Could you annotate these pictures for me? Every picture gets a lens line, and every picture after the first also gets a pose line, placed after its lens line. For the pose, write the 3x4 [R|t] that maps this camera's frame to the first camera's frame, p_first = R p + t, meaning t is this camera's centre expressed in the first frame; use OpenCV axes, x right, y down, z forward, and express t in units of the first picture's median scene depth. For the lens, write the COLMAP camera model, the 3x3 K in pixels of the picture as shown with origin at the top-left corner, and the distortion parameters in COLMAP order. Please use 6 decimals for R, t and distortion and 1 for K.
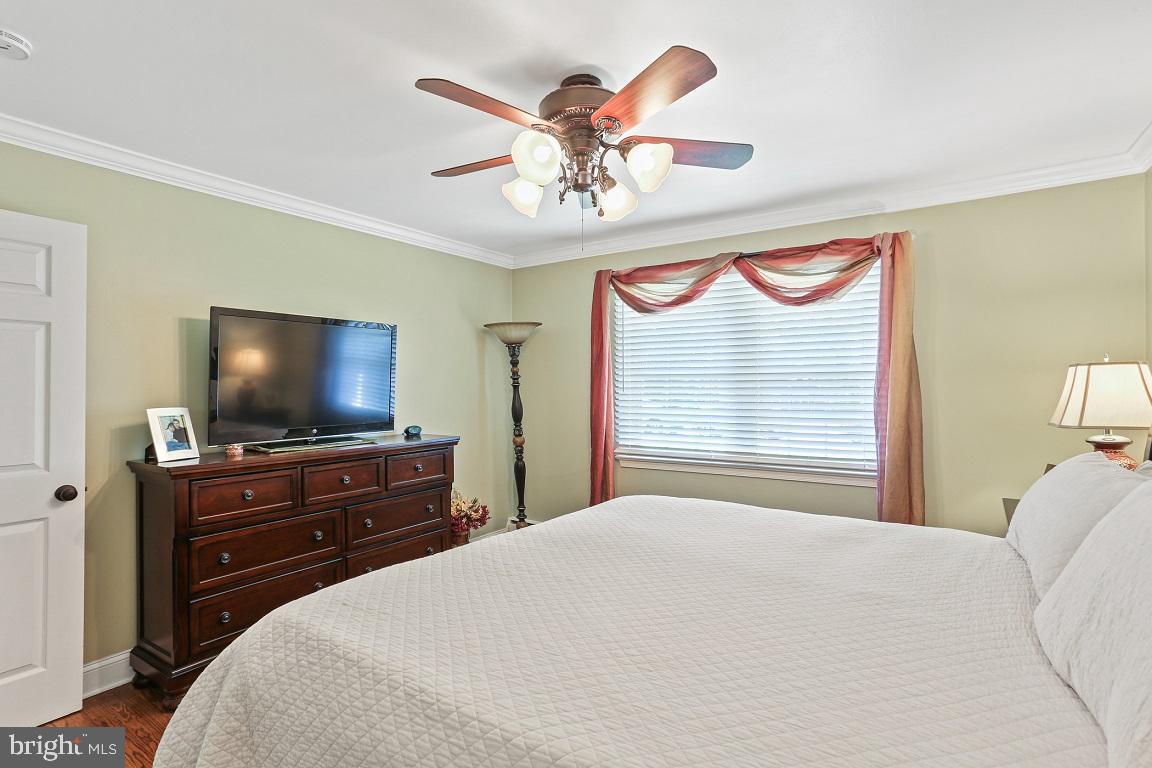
lens RADIAL K [[562.8, 0, 571.7], [0, 562.8, 372.1], [0, 0, 1]] dist [-0.043499, 0.029075]
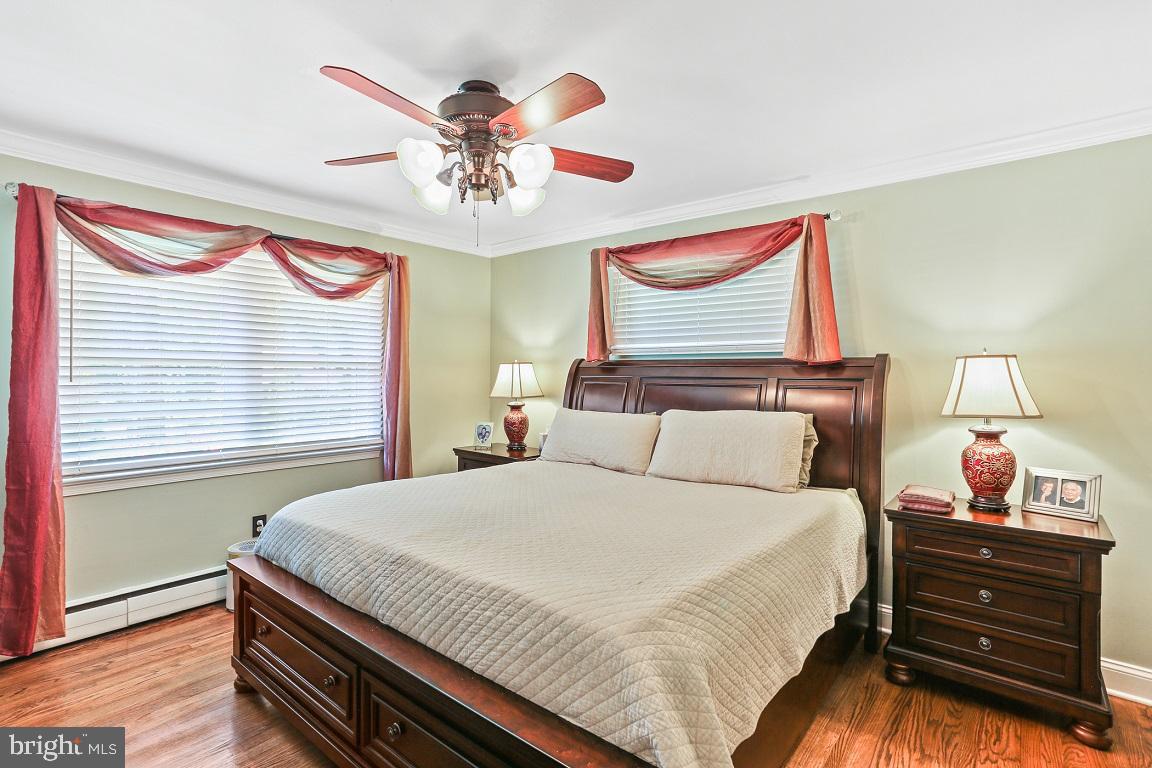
lens RADIAL K [[562.8, 0, 571.7], [0, 562.8, 372.1], [0, 0, 1]] dist [-0.043499, 0.029075]
pose [[0.103977, 0.008456, 0.994544, -0.606560], [-0.025355, 0.999661, -0.005849, 0.014539], [-0.994257, -0.024608, 0.104156, 0.426374]]
